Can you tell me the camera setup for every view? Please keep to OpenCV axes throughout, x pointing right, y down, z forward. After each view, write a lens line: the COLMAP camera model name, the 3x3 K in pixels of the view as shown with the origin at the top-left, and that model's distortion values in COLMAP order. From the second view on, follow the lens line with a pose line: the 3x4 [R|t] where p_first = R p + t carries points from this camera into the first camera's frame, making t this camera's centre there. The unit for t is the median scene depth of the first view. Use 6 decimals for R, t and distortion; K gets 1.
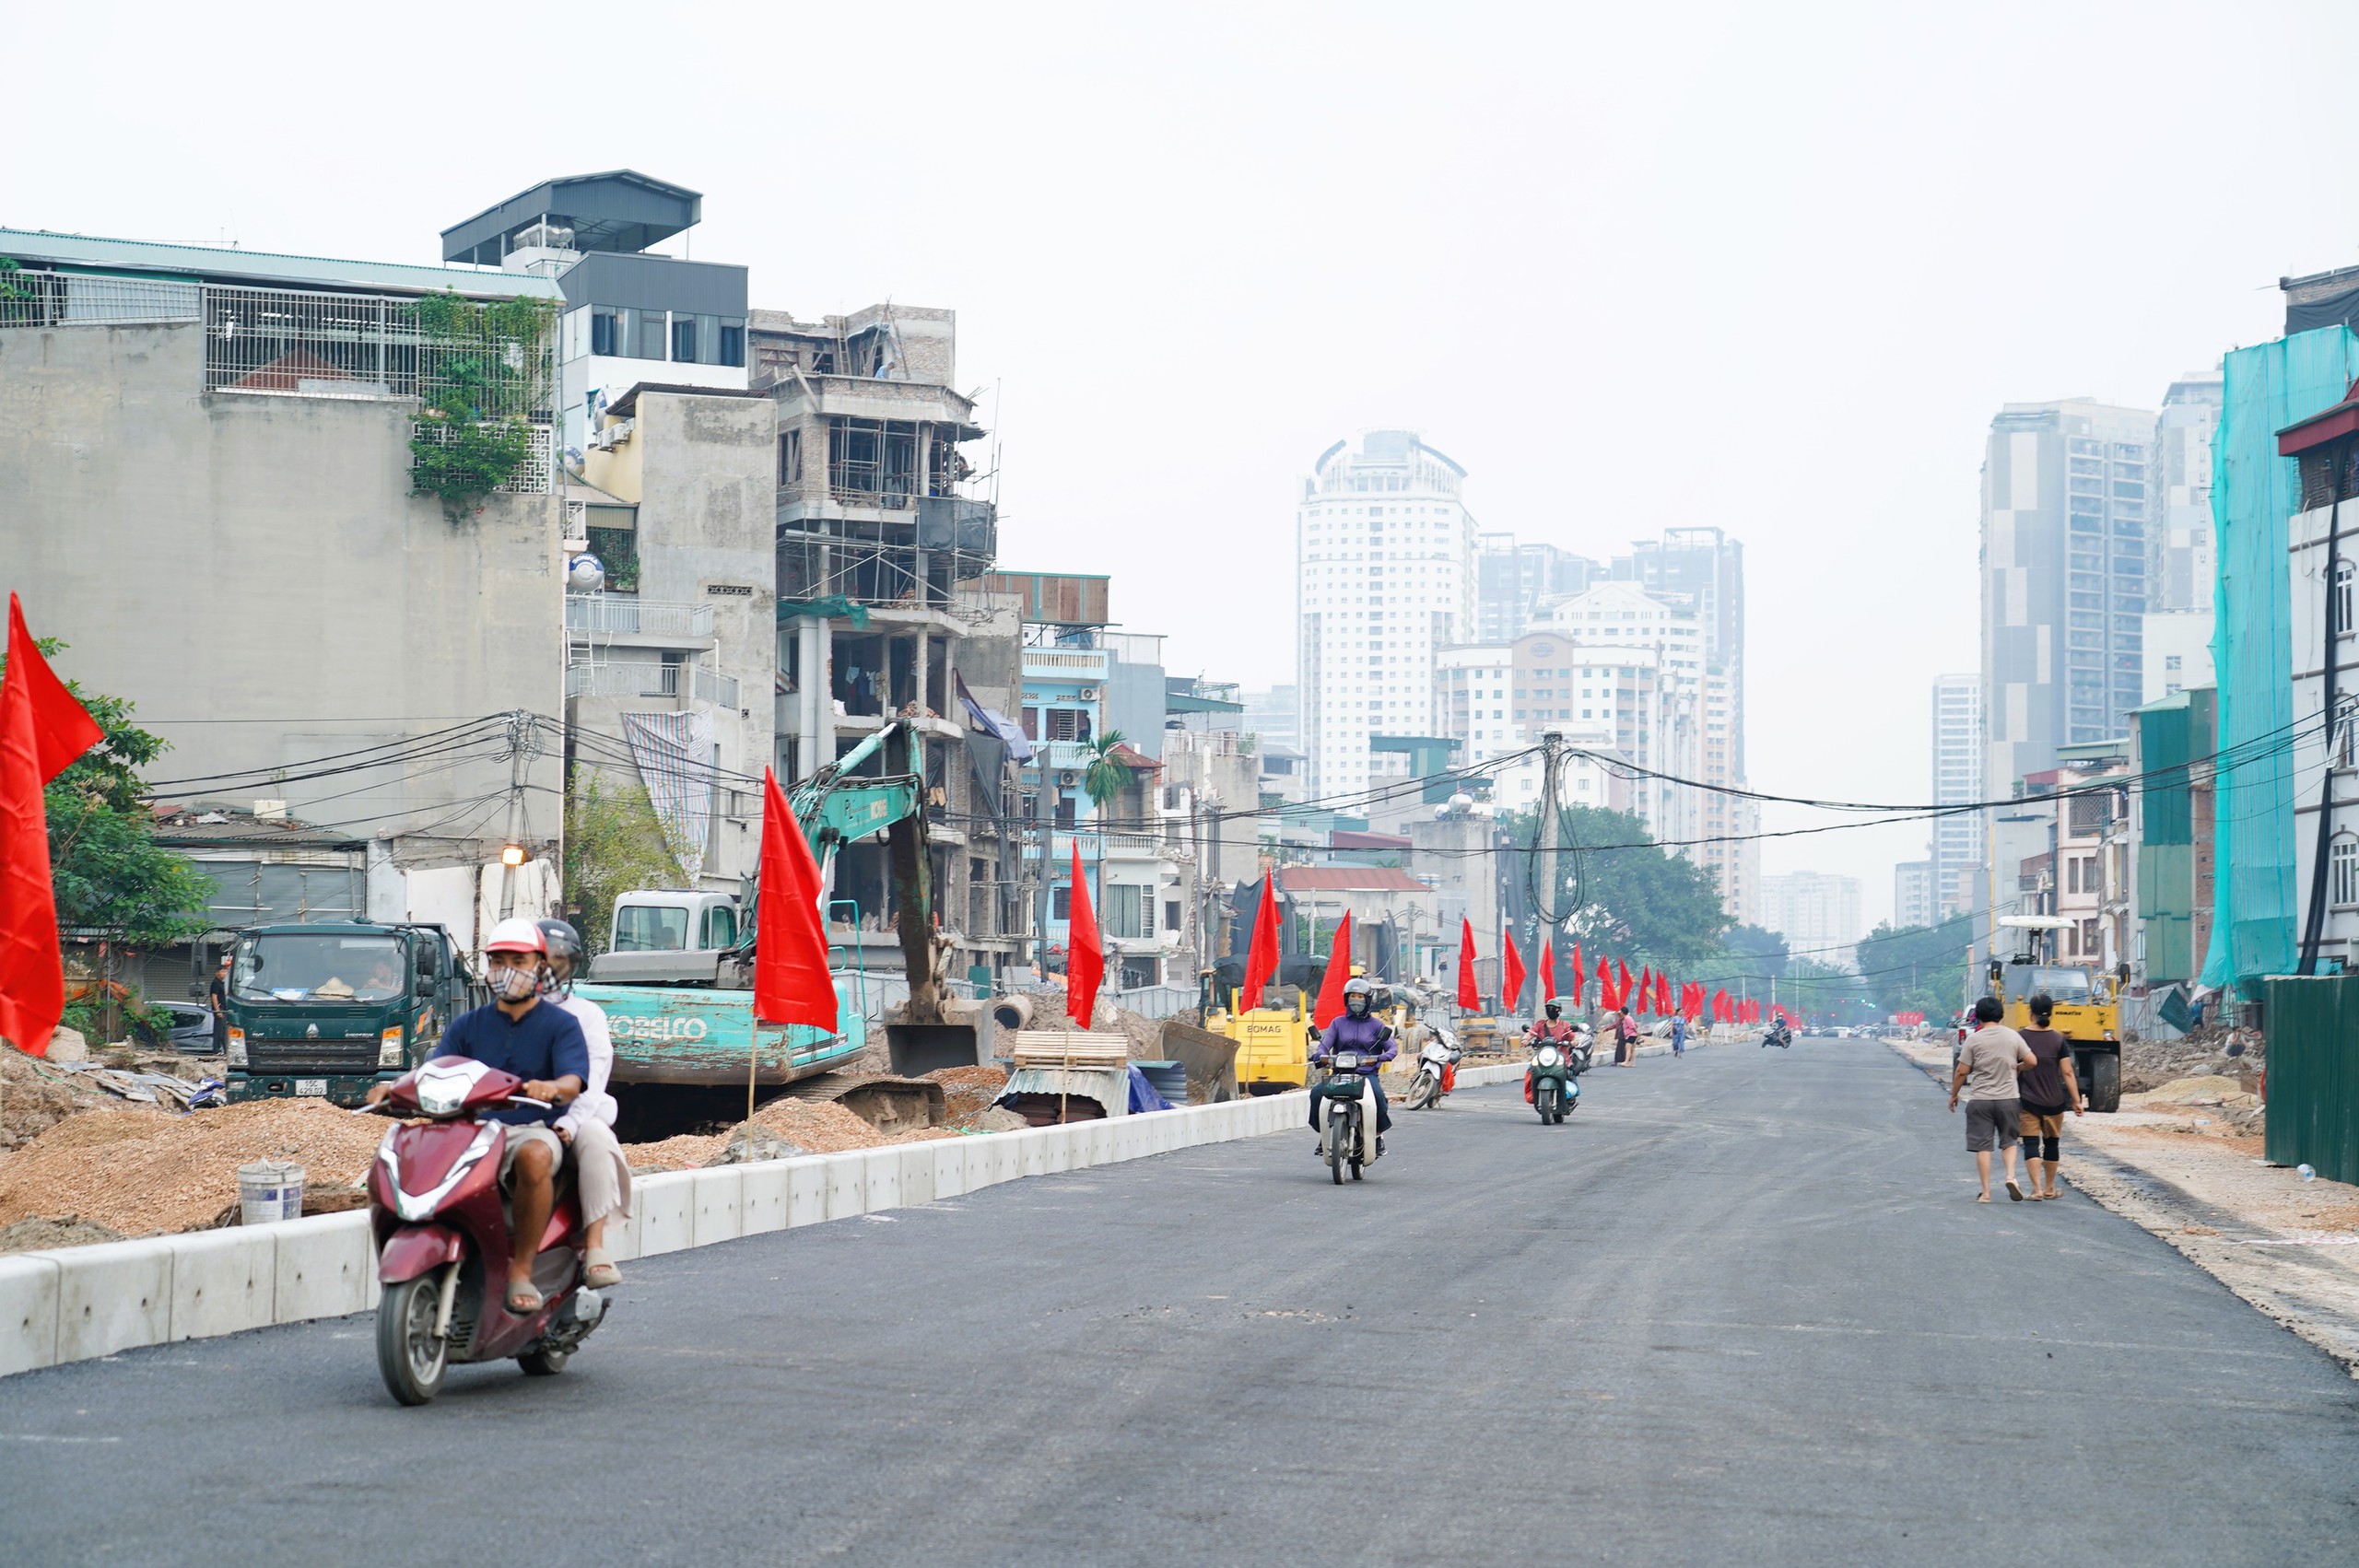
lens RADIAL K [[4214.6, 0, 1178.8], [0, 4214.6, 786.7], [0, 0, 1]] dist [0.002967, 0.000000]
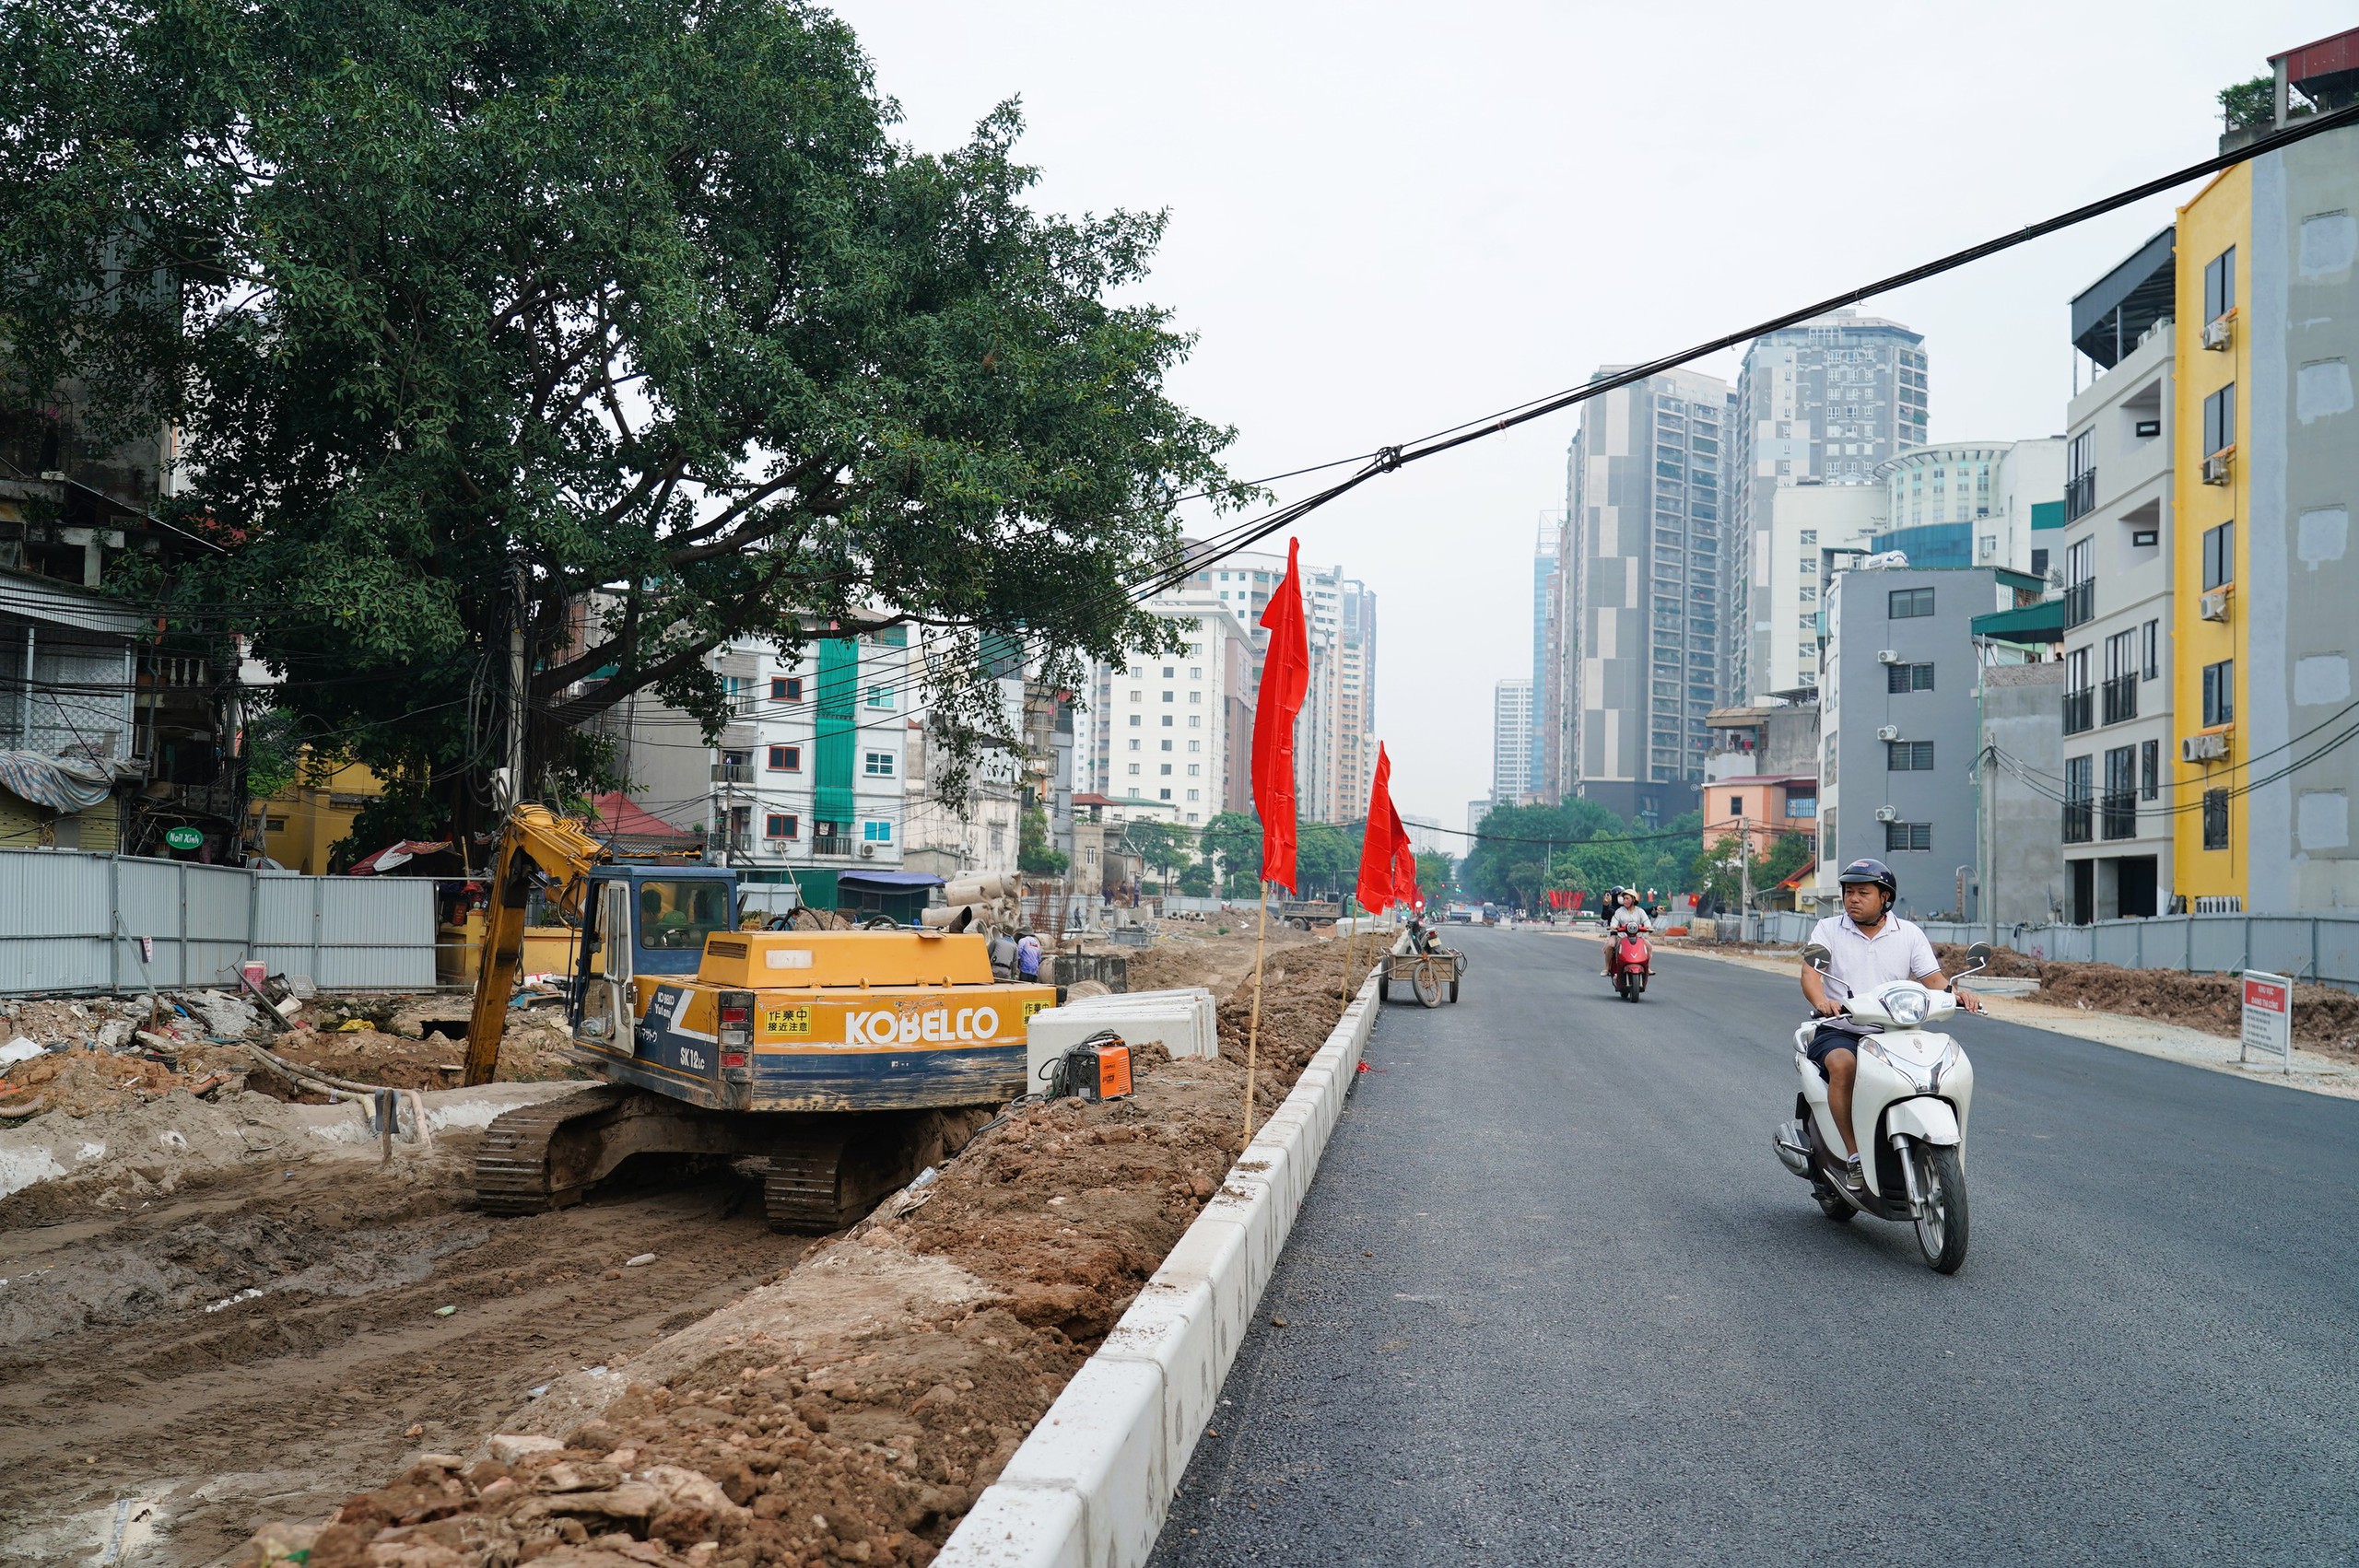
lens RADIAL K [[2177.9, 0, 1180.2], [0, 2177.9, 785.3], [0, 0, 1]] dist [0.002968, 0.000000]
pose [[0.998853, 0.020438, 0.043306, 0.058790], [-0.020649, 0.999777, 0.004431, 0.023172], [-0.043206, -0.005320, 0.999052, 0.415649]]
